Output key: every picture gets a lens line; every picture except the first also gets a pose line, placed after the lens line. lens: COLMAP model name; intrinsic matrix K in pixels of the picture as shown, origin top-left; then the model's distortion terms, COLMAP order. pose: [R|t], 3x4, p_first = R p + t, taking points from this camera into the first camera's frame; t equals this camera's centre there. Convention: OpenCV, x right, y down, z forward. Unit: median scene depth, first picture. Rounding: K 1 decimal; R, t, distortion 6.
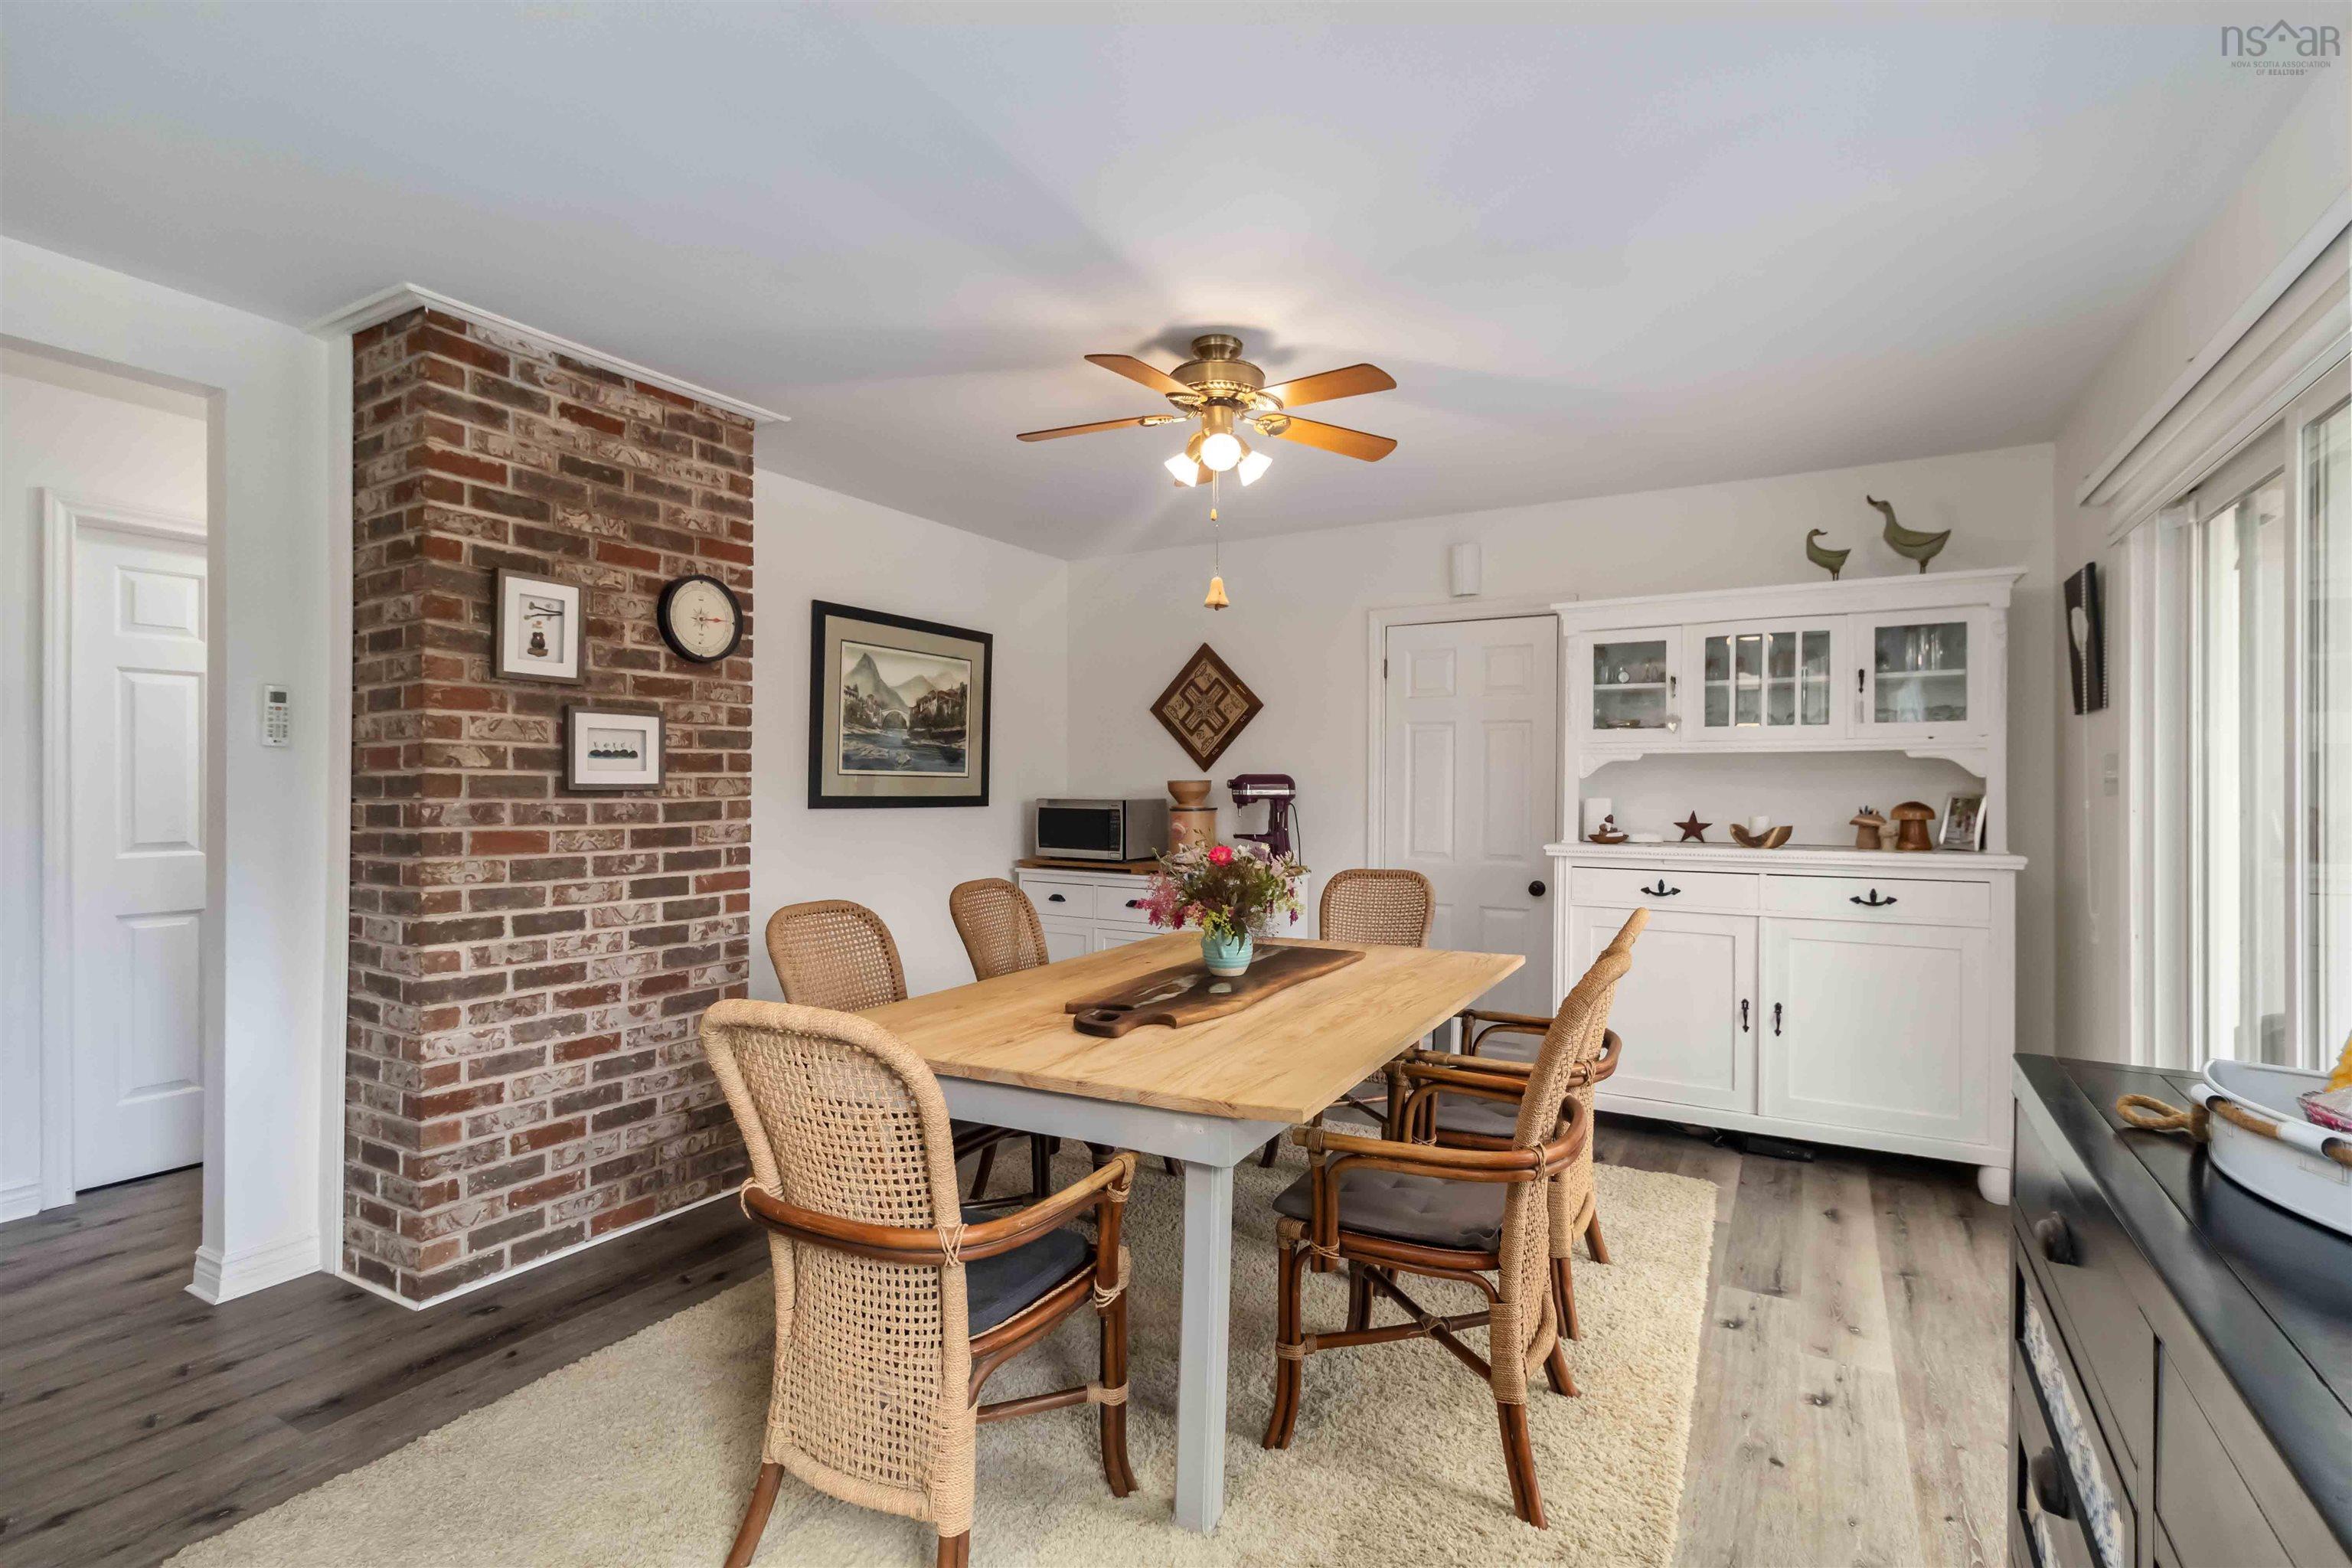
lens RADIAL K [[1075.9, 0, 1191.5], [0, 1075.9, 764.9], [0, 0, 1]] dist [0.000496, 0.000623]
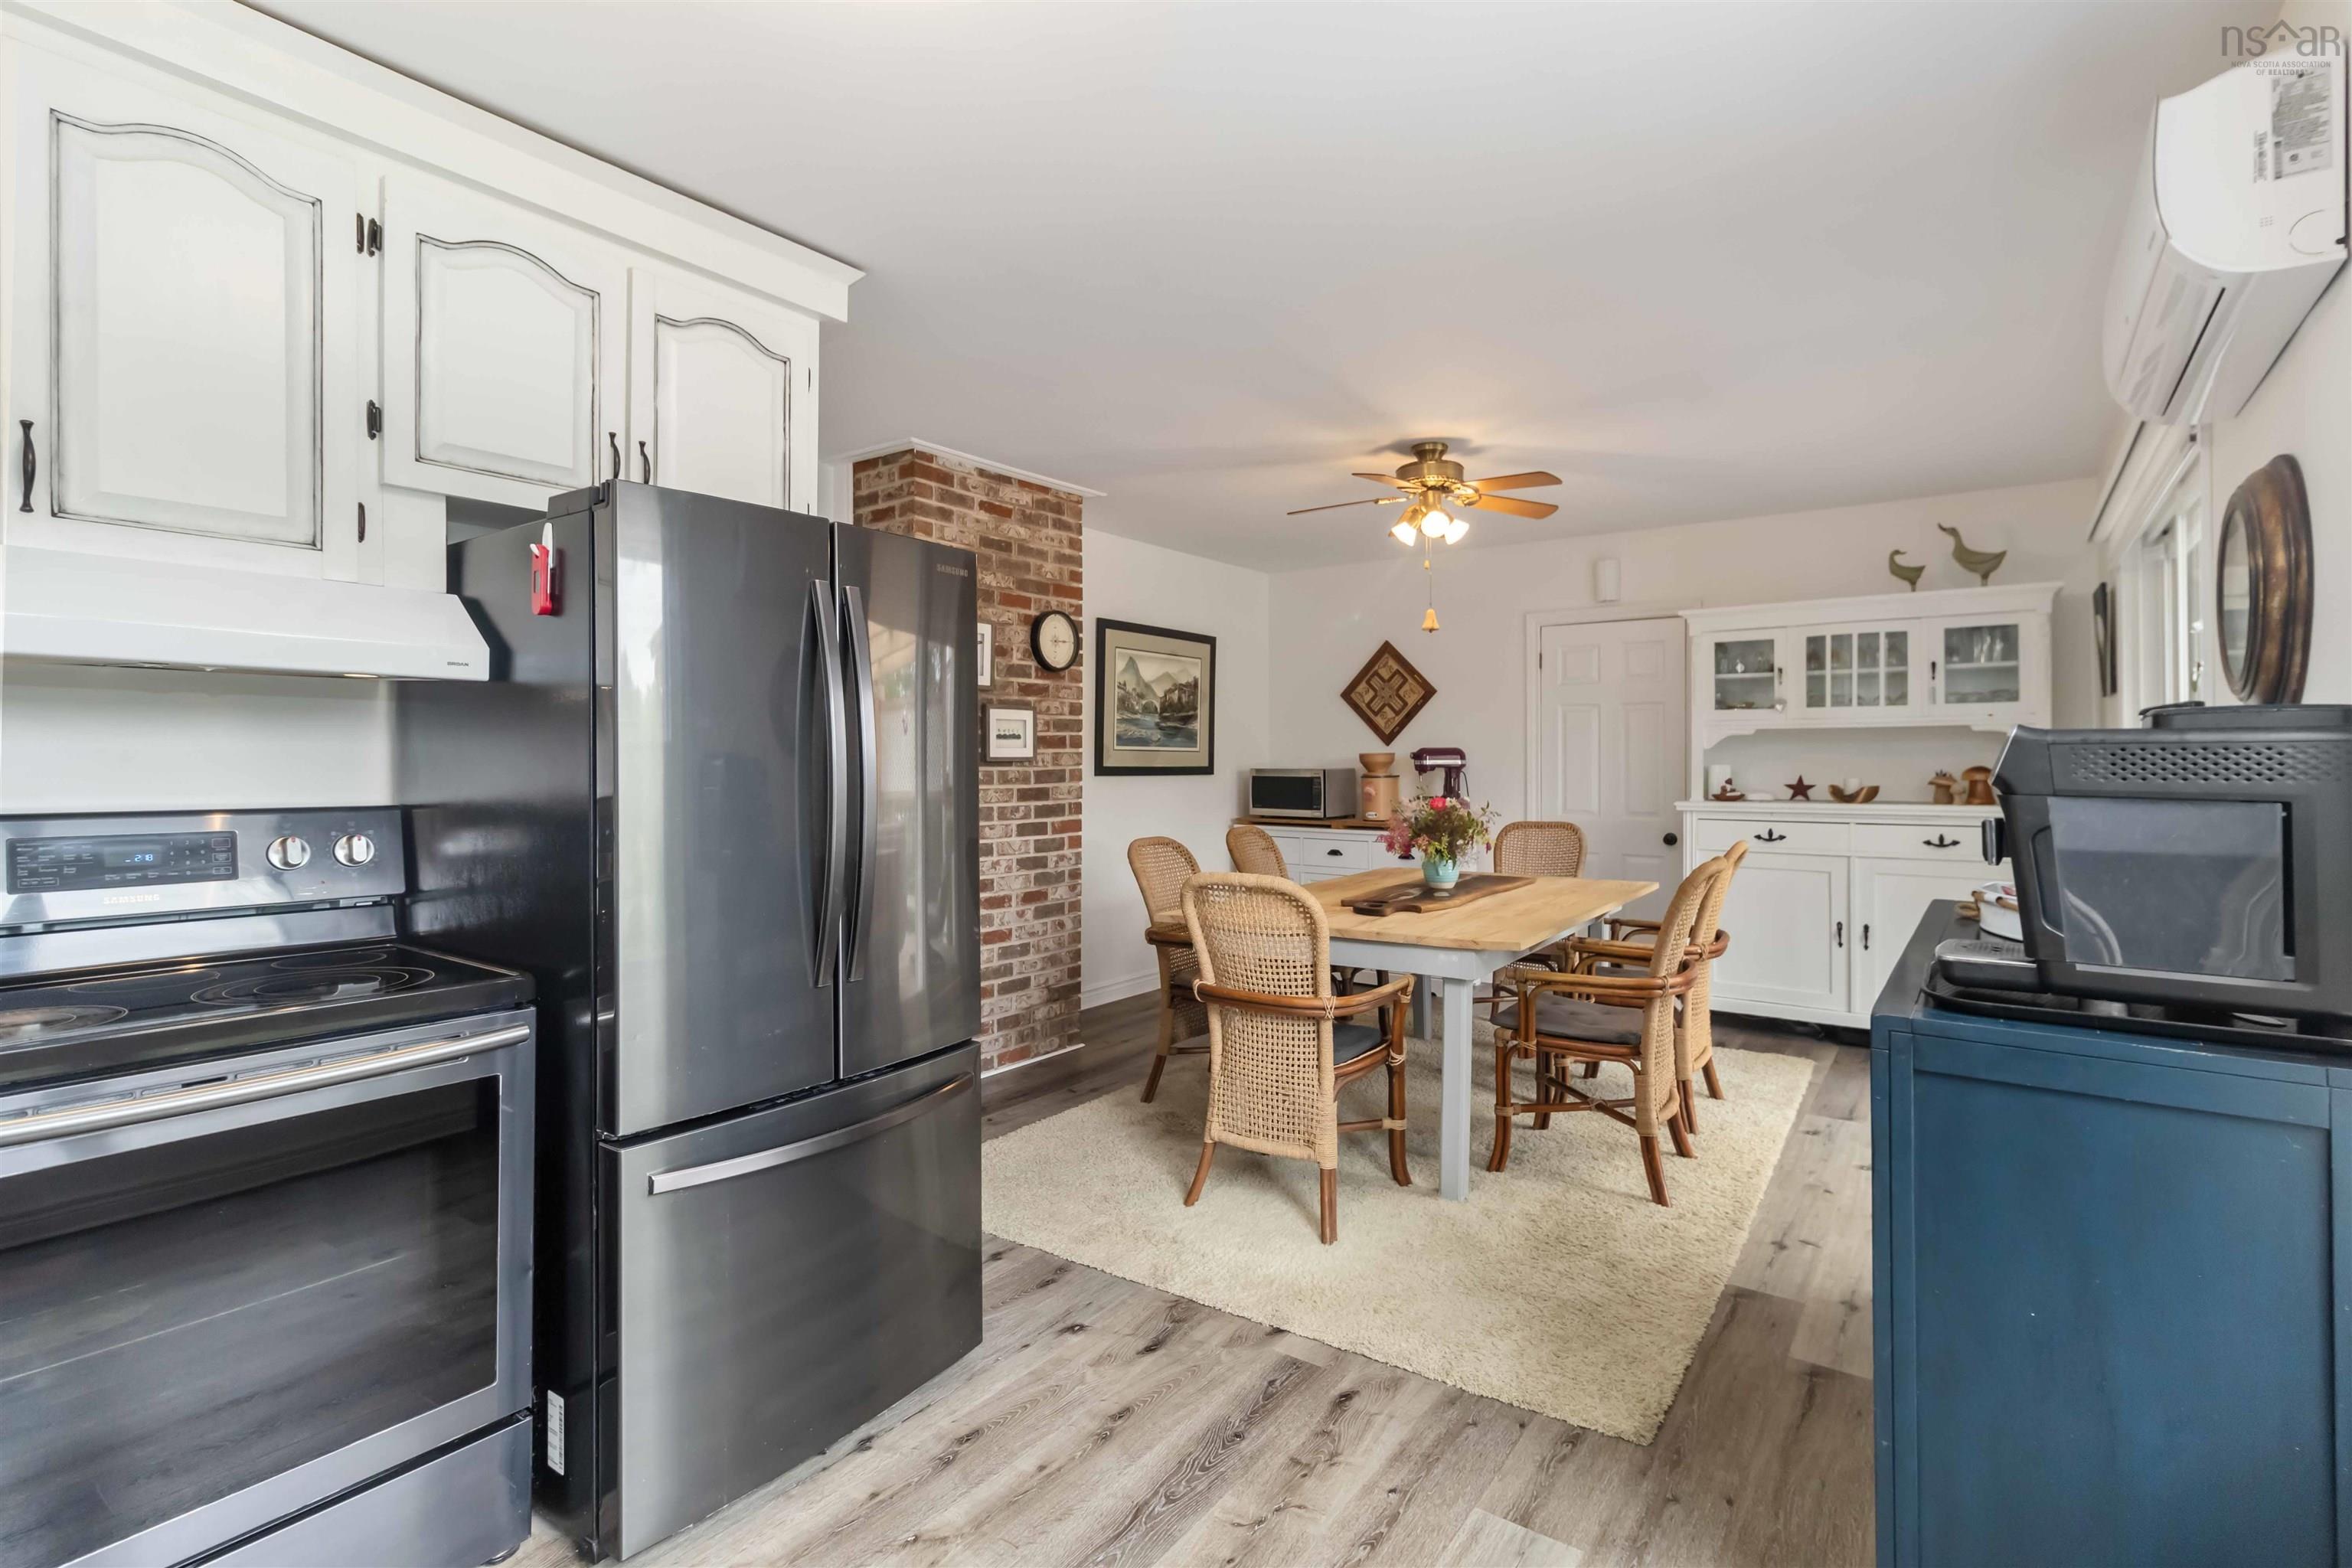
lens RADIAL K [[1123.4, 0, 1187.1], [0, 1123.4, 731.2], [0, 0, 1]] dist [0.002517, 0.001092]
pose [[0.994653, -0.008164, -0.102948, -0.128528], [0.007447, 0.999945, -0.007347, -0.004171], [0.103003, 0.006541, 0.994660, -0.453346]]
